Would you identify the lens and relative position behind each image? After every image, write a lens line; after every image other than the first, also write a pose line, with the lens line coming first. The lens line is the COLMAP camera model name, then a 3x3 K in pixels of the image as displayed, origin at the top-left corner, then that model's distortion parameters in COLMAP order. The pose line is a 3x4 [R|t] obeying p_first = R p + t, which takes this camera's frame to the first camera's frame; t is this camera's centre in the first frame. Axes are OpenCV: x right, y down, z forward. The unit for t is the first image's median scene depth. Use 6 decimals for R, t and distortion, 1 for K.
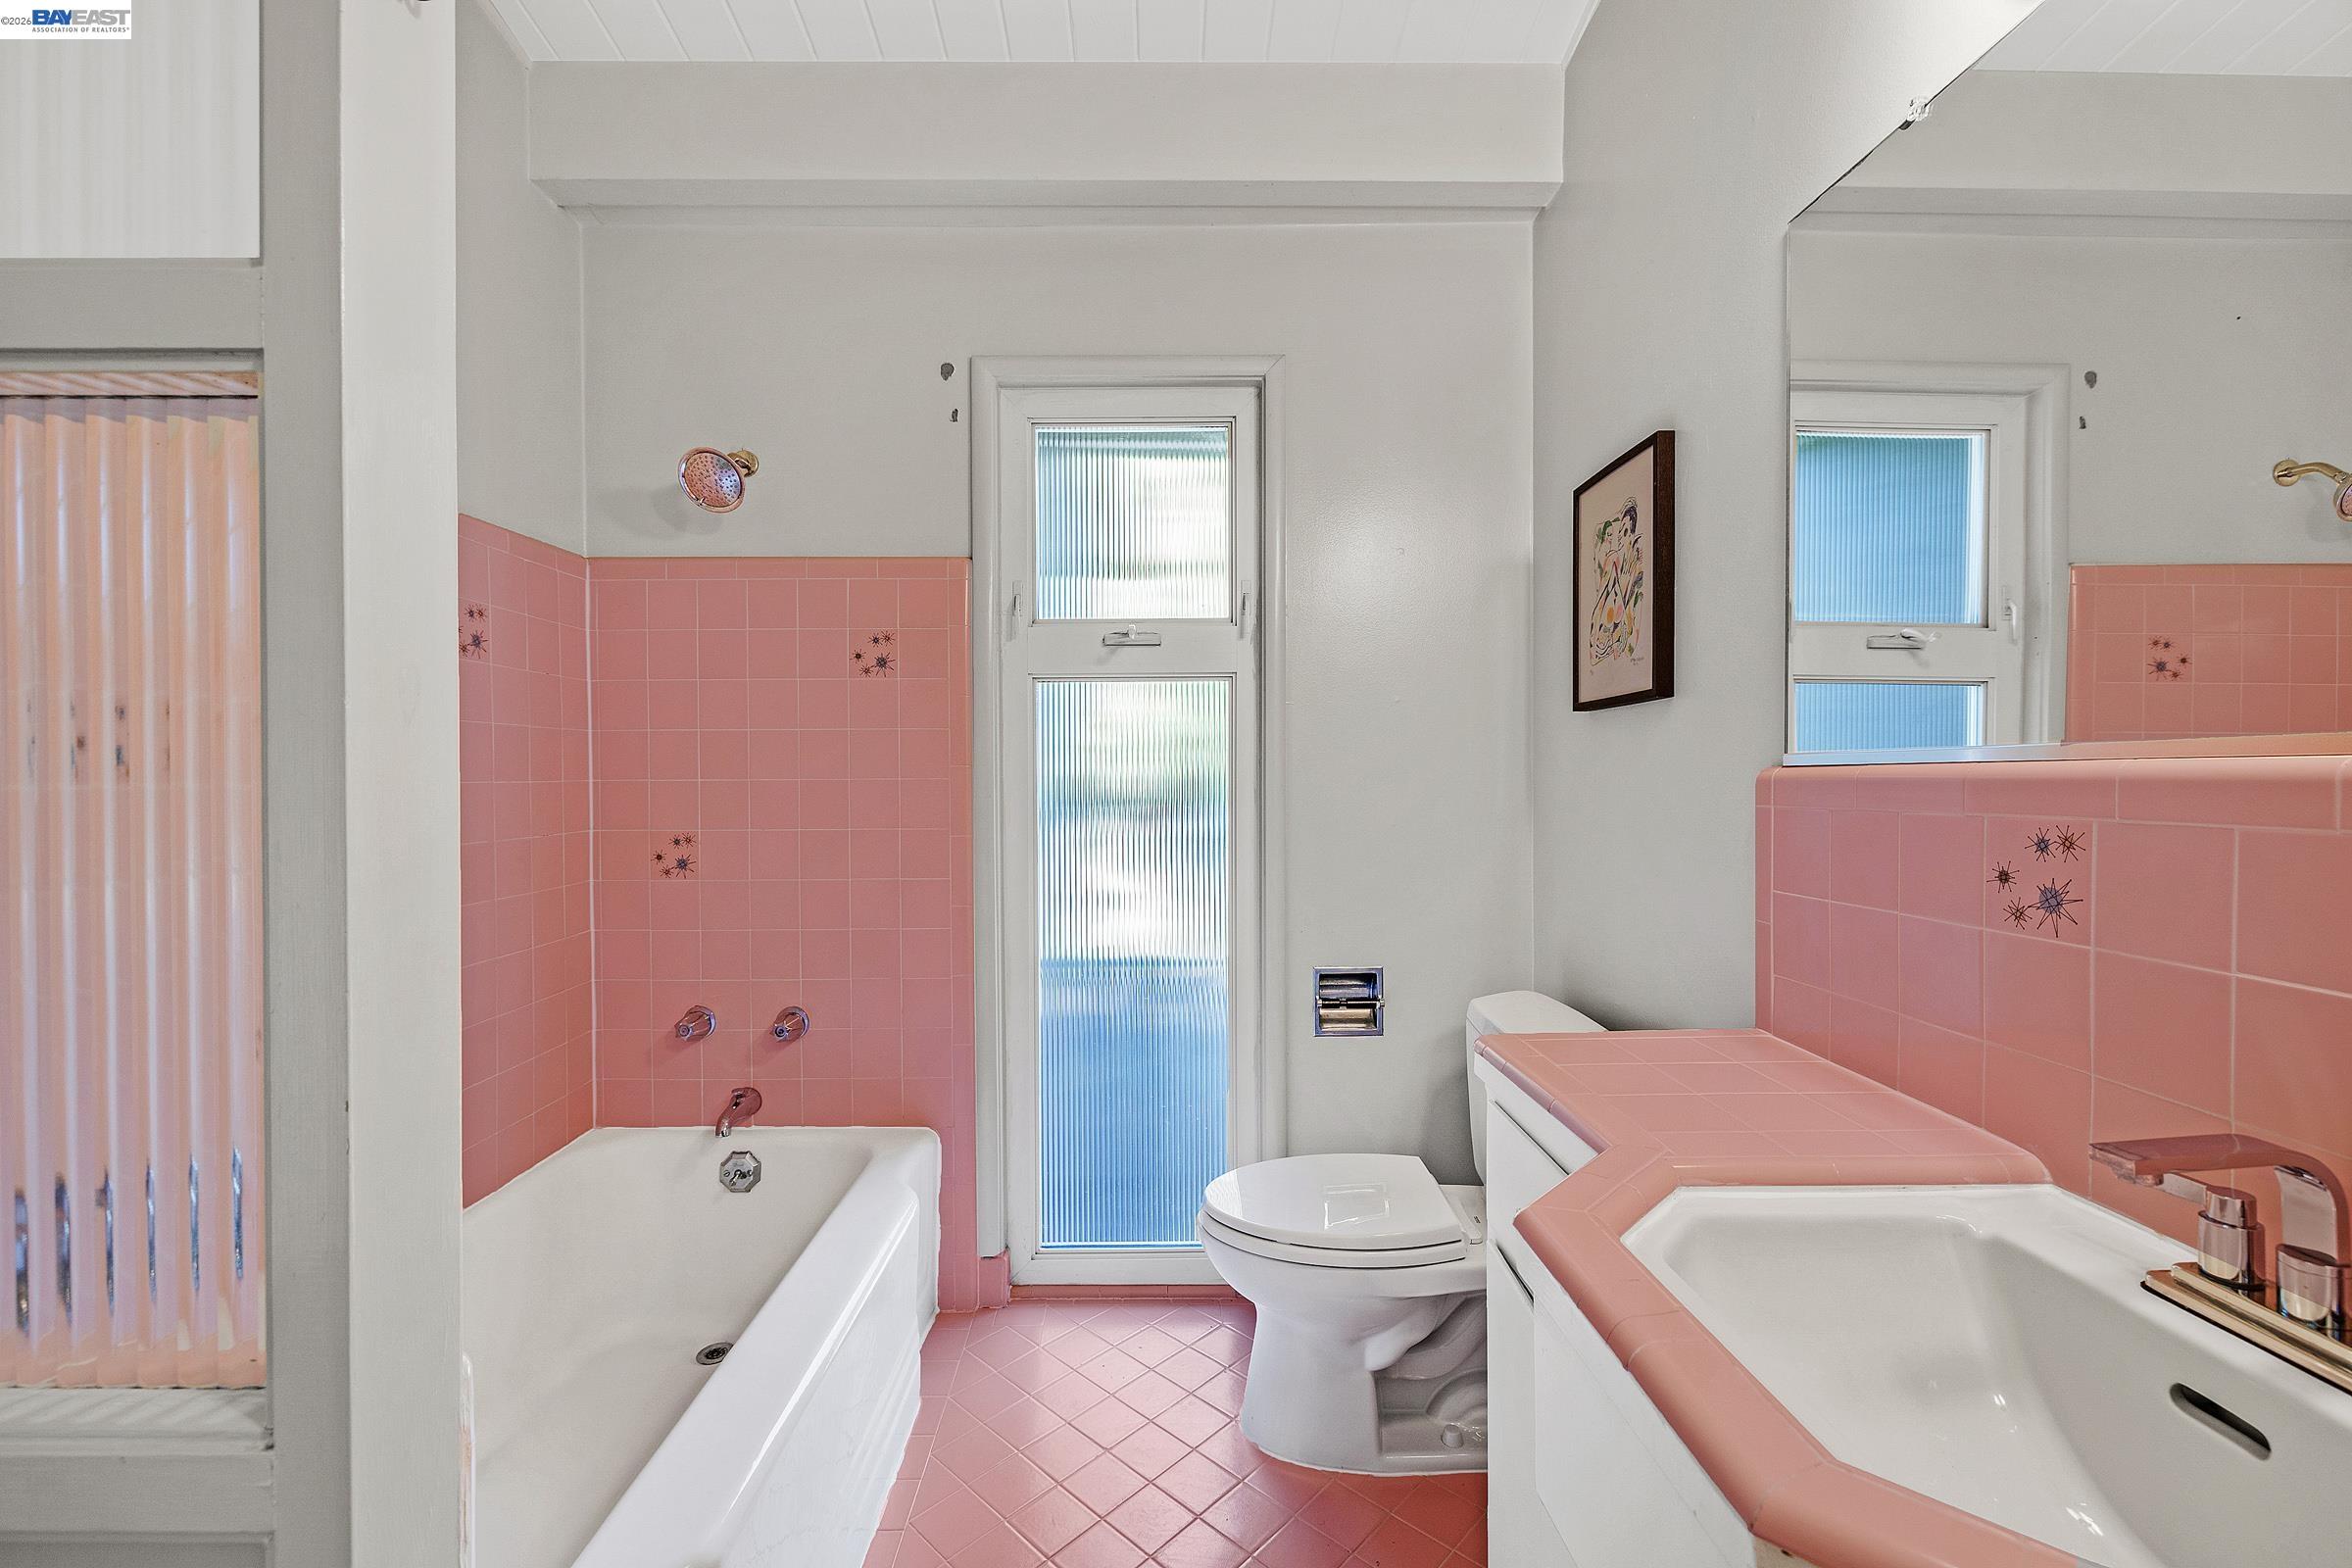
lens RADIAL K [[989.4, 0, 1174.4], [0, 989.4, 786.7], [0, 0, 1]] dist [0.001535, 0.000439]
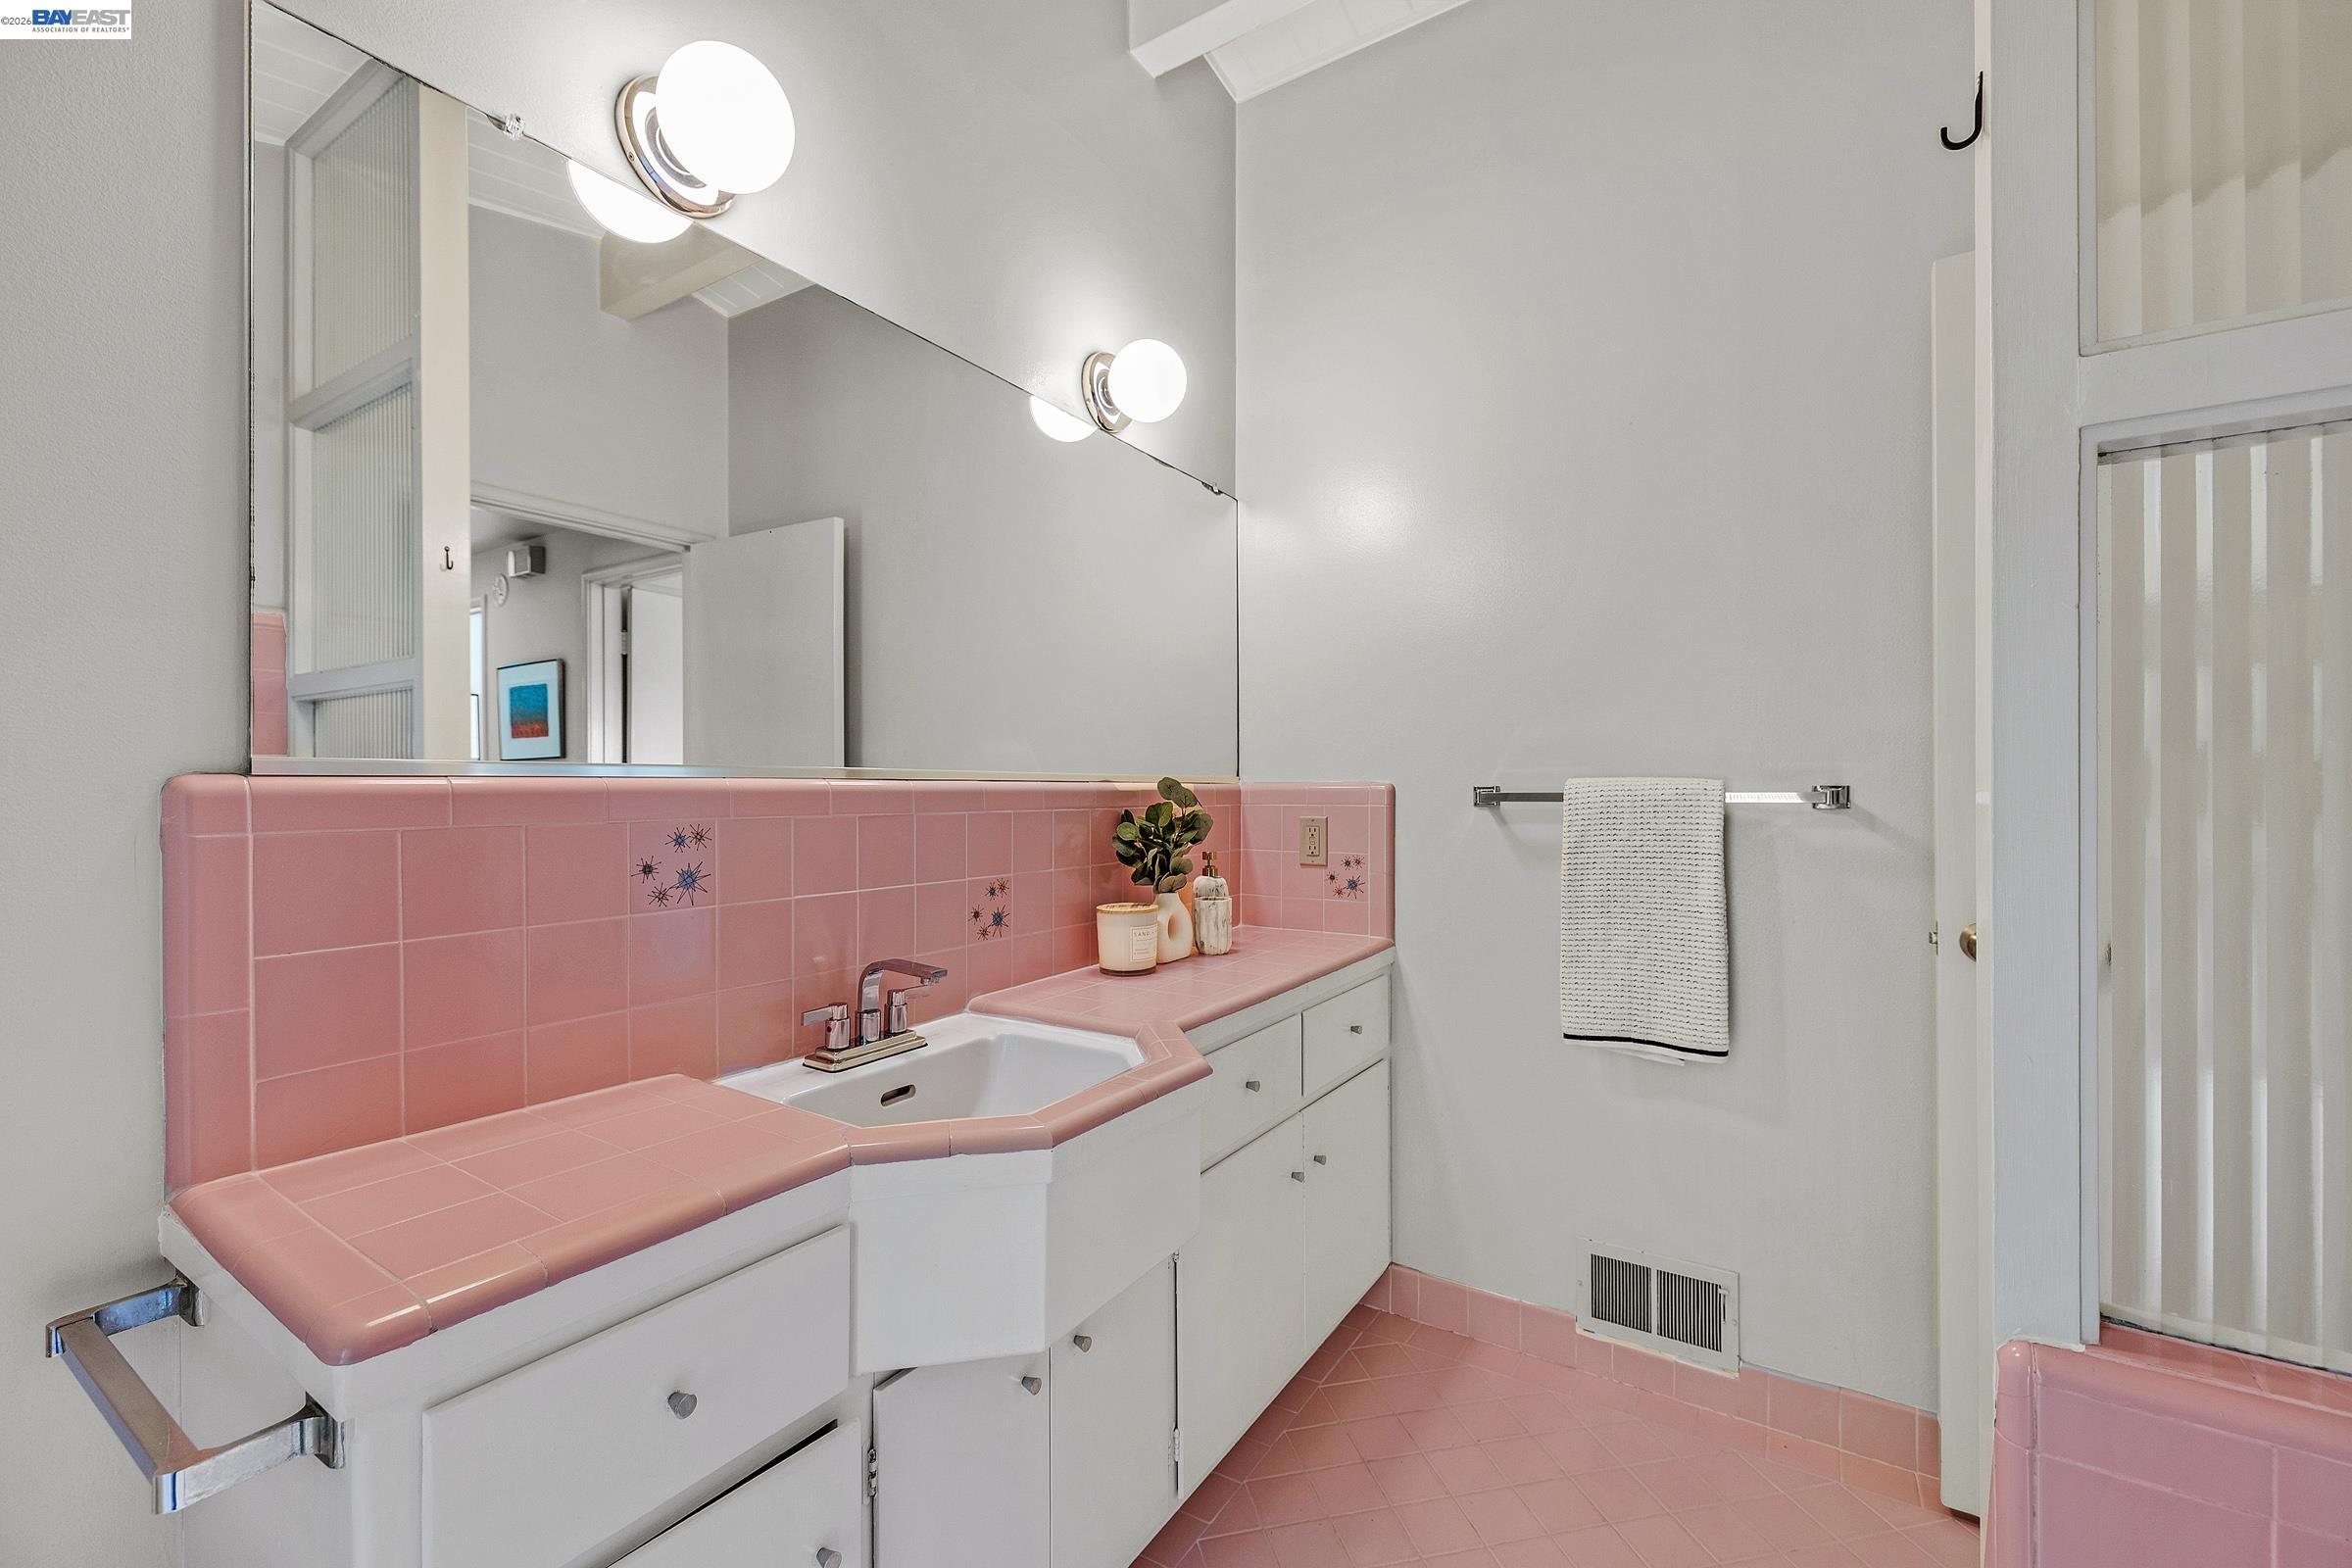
lens RADIAL K [[989.4, 0, 1175.2], [0, 989.4, 783.8], [0, 0, 1]] dist [0.001535, 0.000439]
pose [[-0.831790, 0.002039, 0.555087, -0.437314], [0.006218, 0.999965, 0.005645, -0.021413], [-0.555056, 0.008147, -0.831773, 1.769703]]
